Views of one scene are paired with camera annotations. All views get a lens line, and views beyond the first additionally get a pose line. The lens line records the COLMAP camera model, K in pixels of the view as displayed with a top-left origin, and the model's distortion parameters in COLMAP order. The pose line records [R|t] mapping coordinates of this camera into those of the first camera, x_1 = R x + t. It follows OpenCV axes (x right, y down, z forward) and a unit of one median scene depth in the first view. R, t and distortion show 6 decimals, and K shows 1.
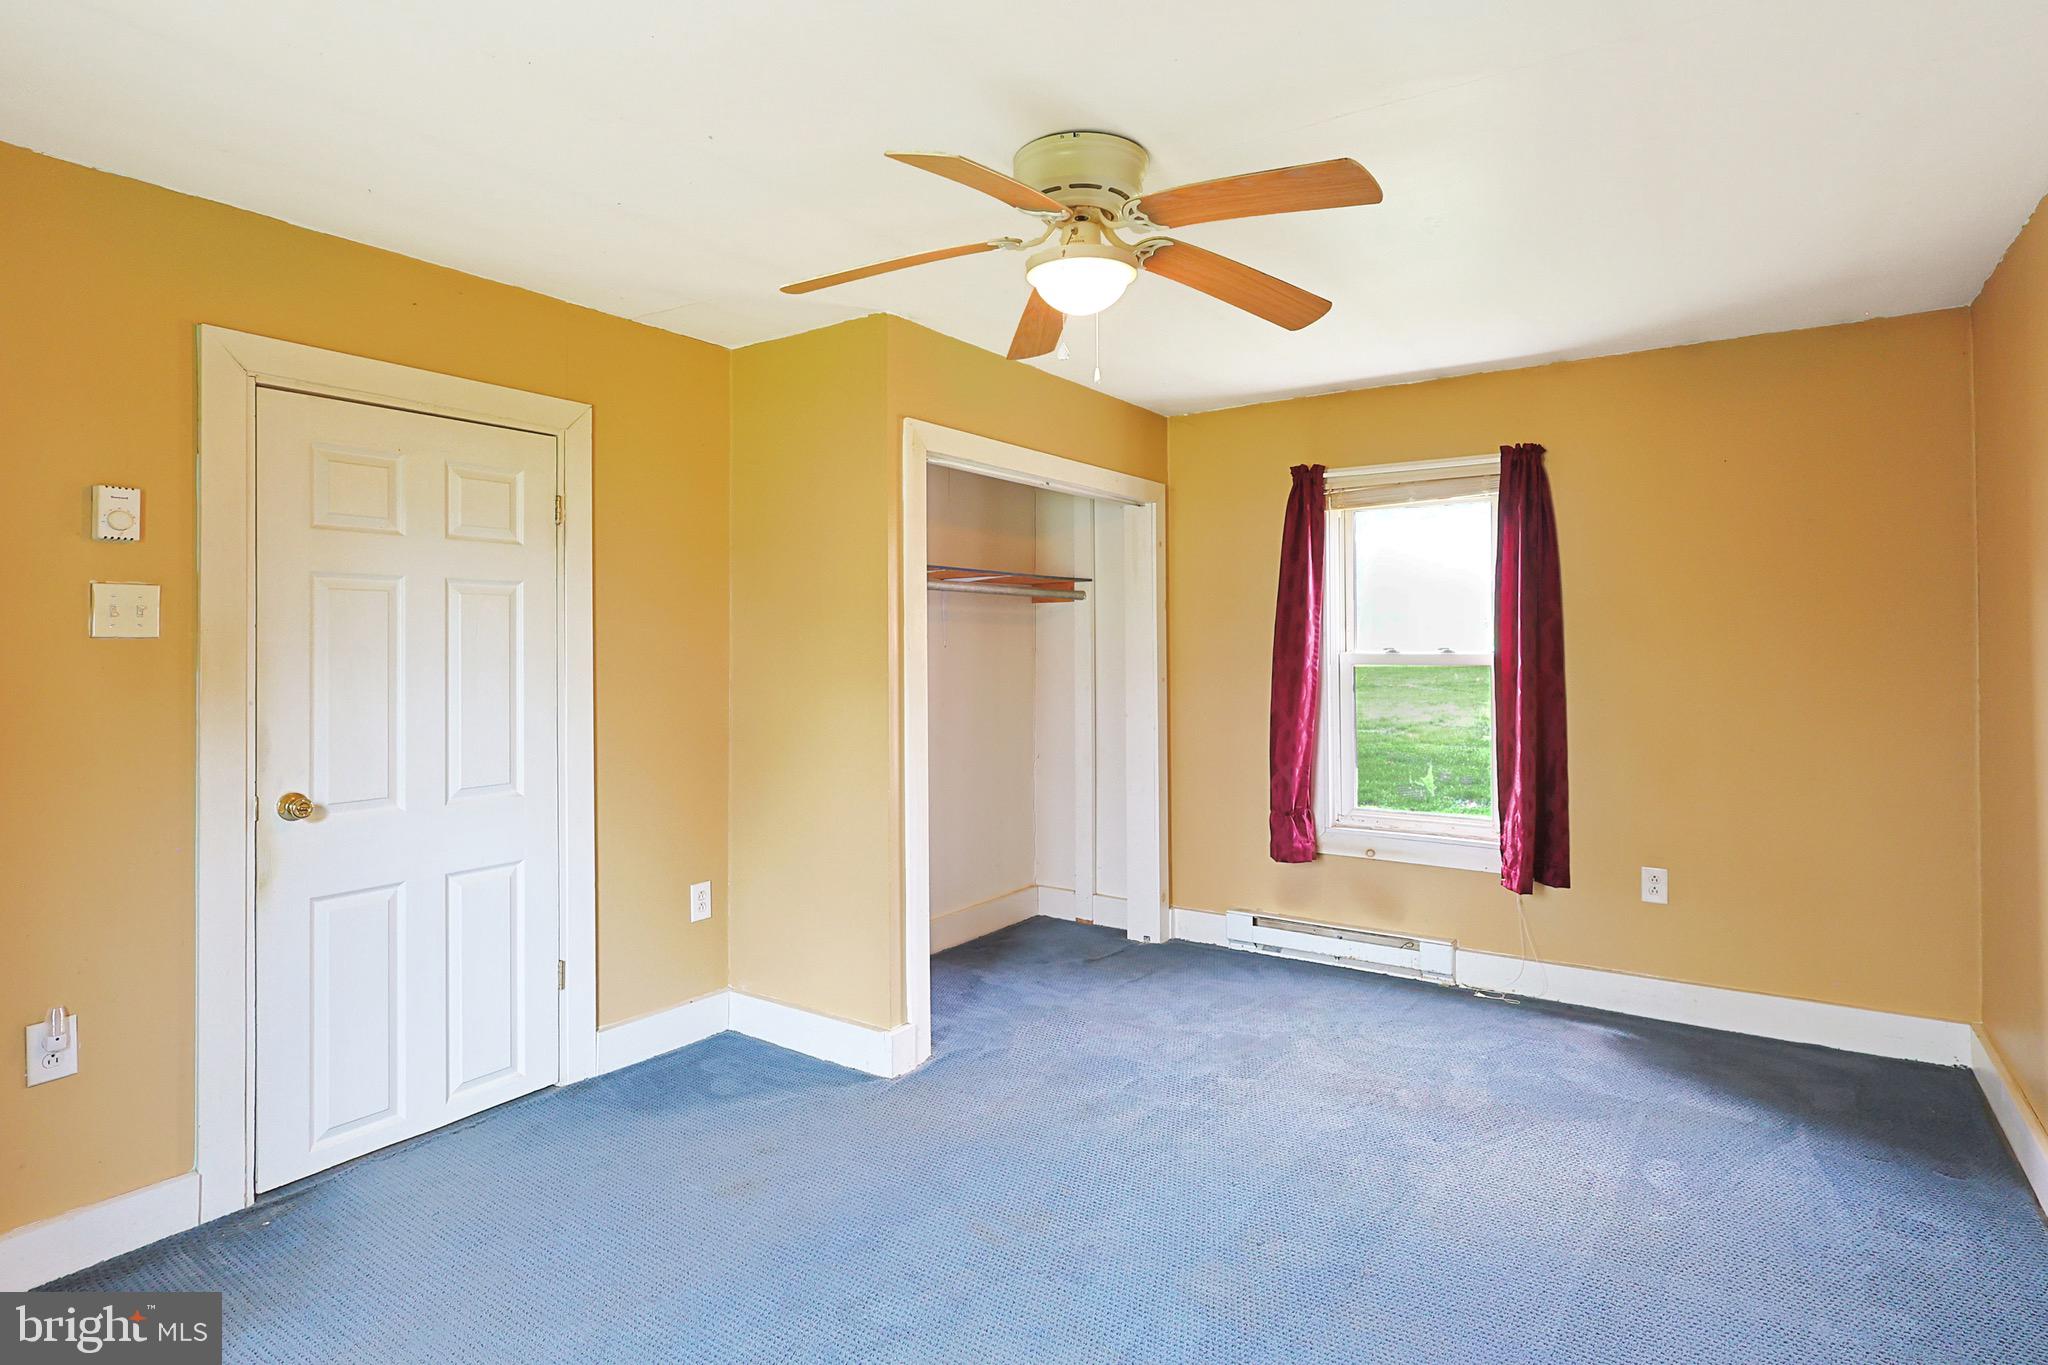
lens RADIAL K [[976.6, 0, 1030.5], [0, 976.6, 639.5], [0, 0, 1]] dist [0.015473, -0.001162]
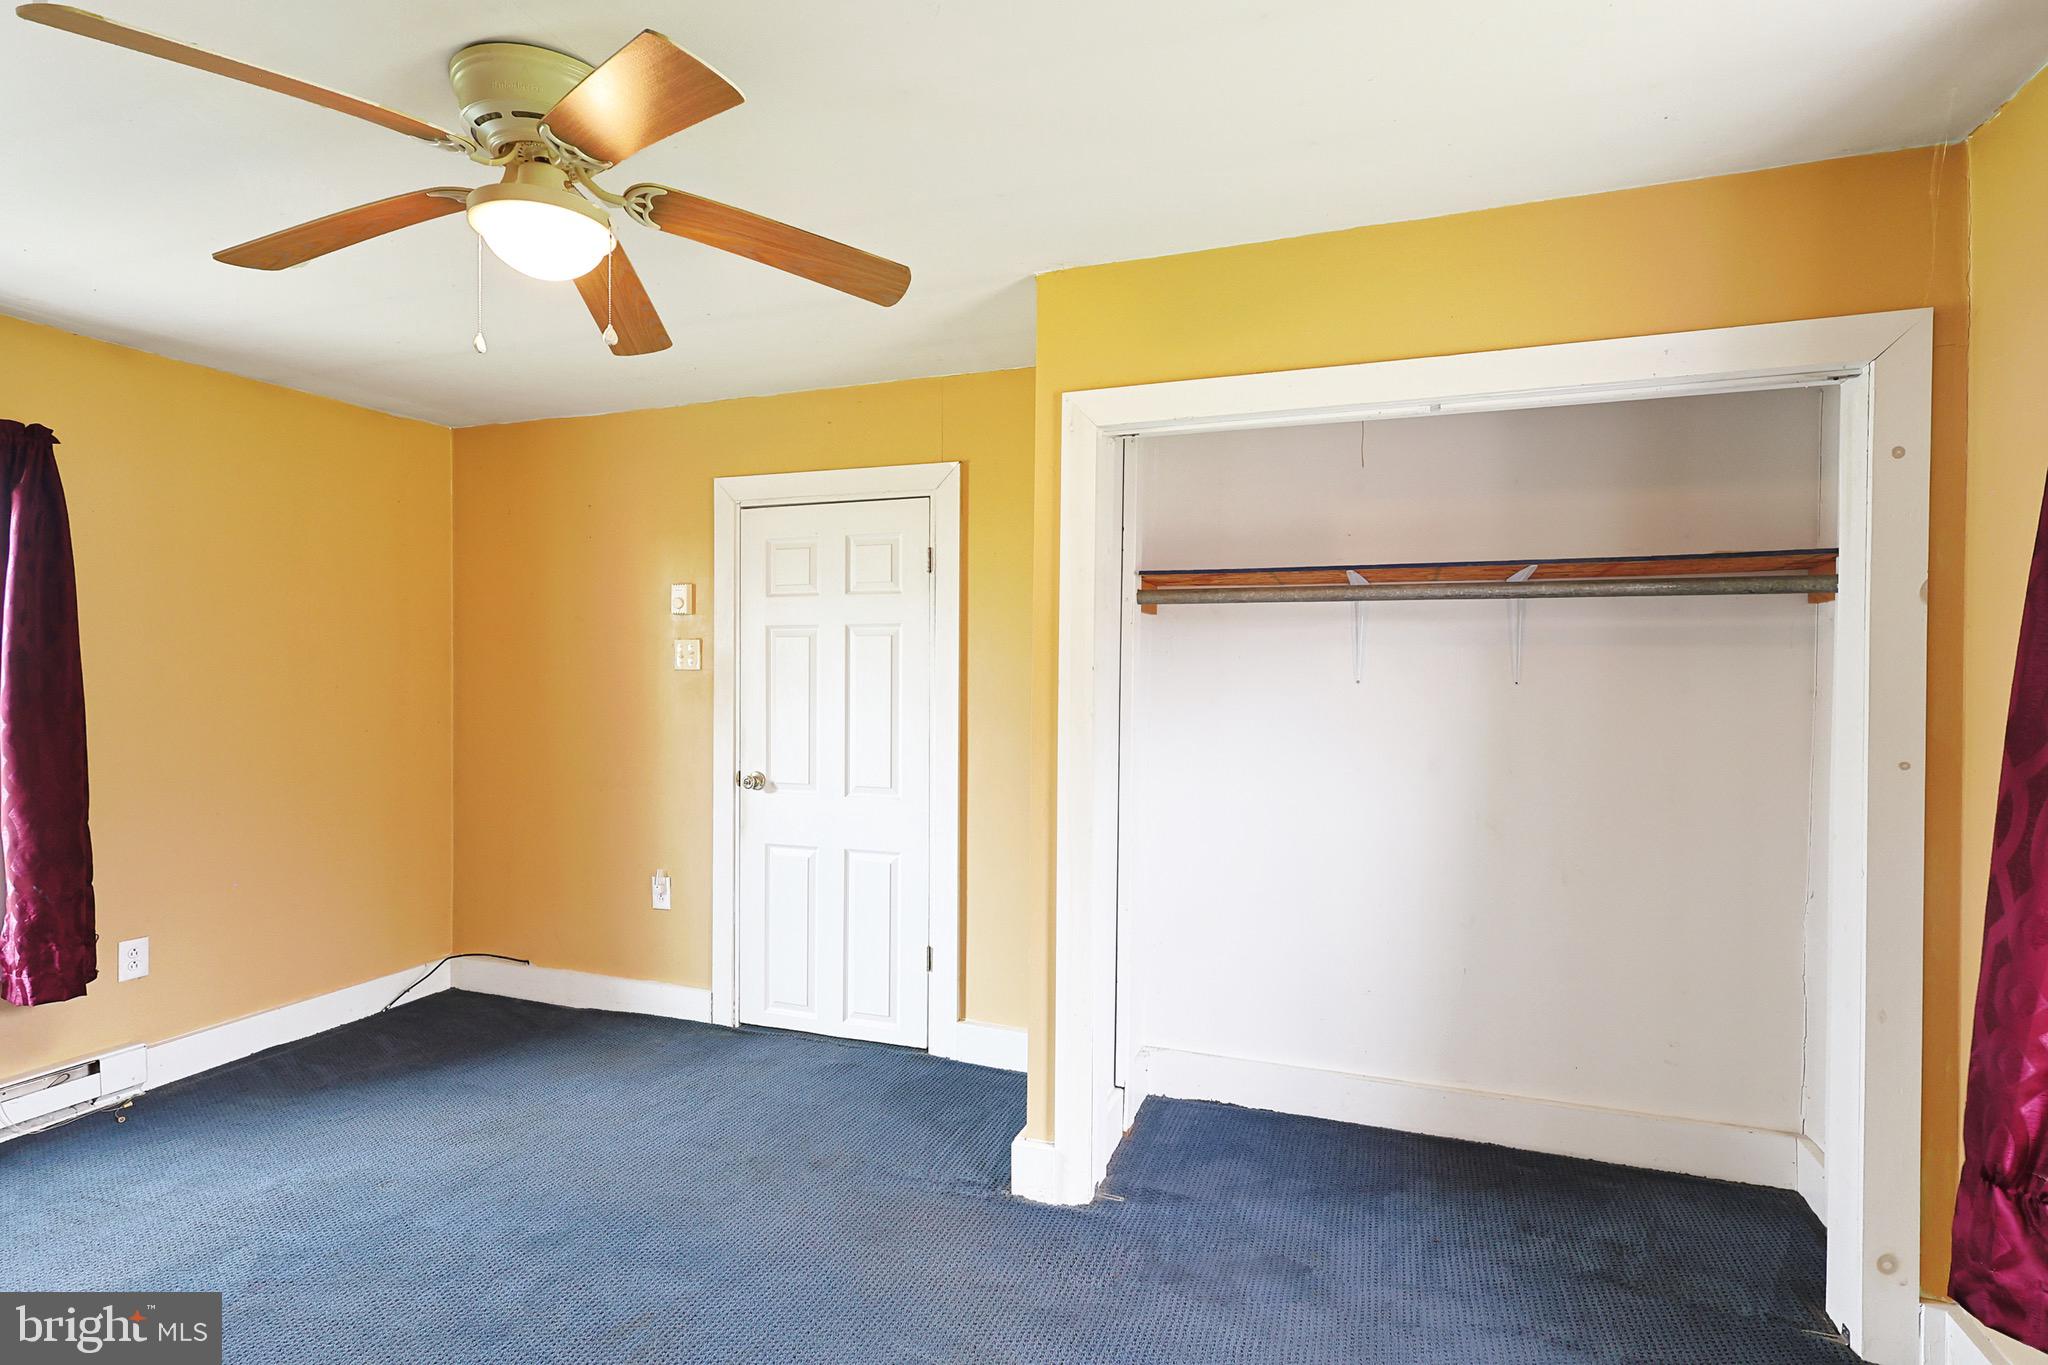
lens RADIAL K [[955.8, 0, 1024.0], [0, 955.8, 682.5], [0, 0, 1]] dist [0.001095, 0.000372]
pose [[0.311629, 0.012078, -0.950127, 0.728877], [-0.001221, 0.999923, 0.012310, -0.000994], [0.950203, -0.002677, 0.311620, 0.867643]]
